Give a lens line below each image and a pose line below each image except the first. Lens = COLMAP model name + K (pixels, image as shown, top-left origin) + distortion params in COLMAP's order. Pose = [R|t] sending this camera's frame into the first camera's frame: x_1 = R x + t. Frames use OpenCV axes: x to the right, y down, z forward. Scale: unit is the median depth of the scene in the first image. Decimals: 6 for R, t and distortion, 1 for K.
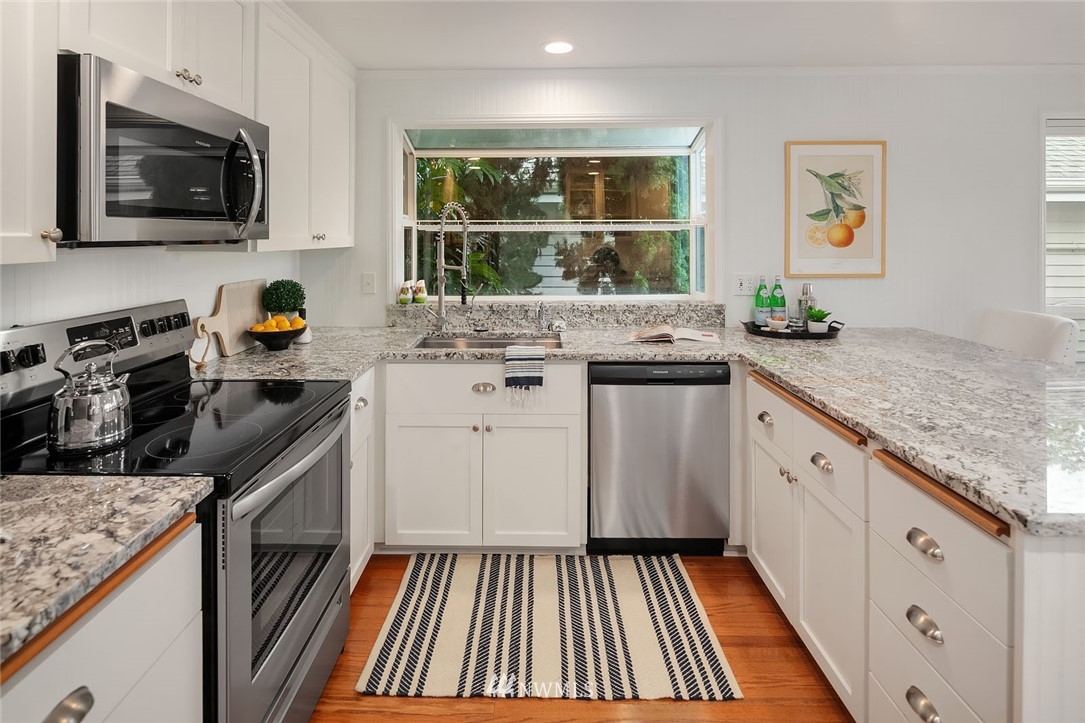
lens RADIAL K [[531.5, 0, 521.0], [0, 531.5, 235.2], [0, 0, 1]] dist [0.001907, -0.005172]
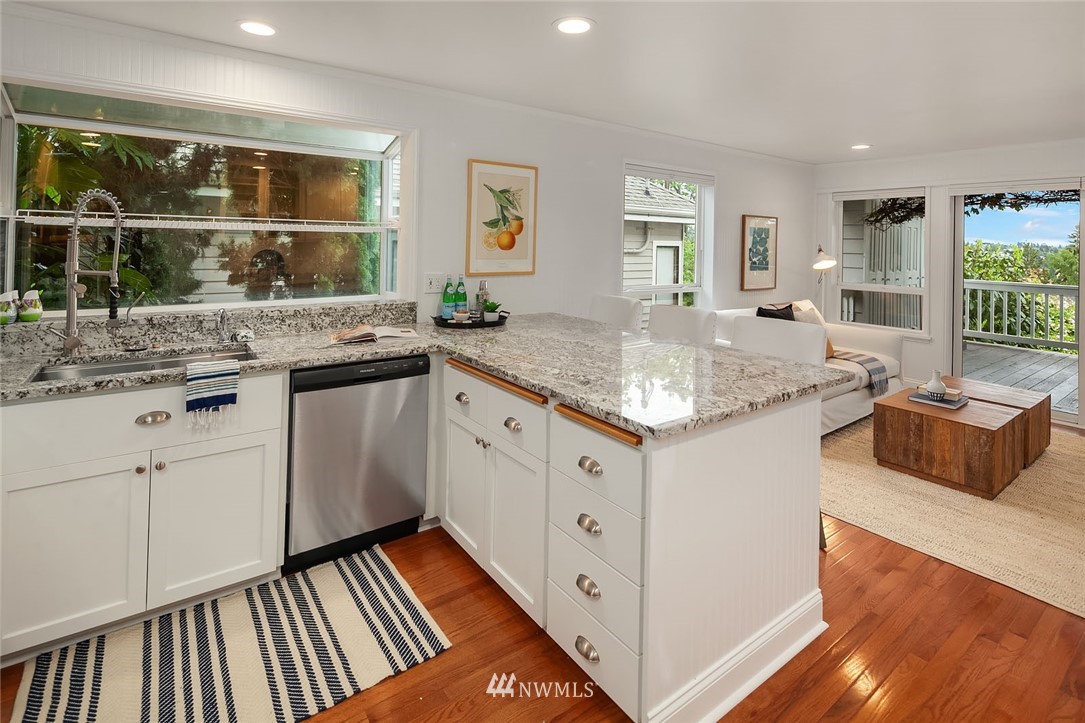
lens RADIAL K [[531.5, 0, 521.0], [0, 531.5, 235.2], [0, 0, 1]] dist [0.001907, -0.005172]
pose [[0.800489, 0.023826, 0.598873, -0.113024], [-0.021982, 0.999704, -0.010389, 0.000174], [-0.598944, -0.004848, 0.800776, 0.001682]]
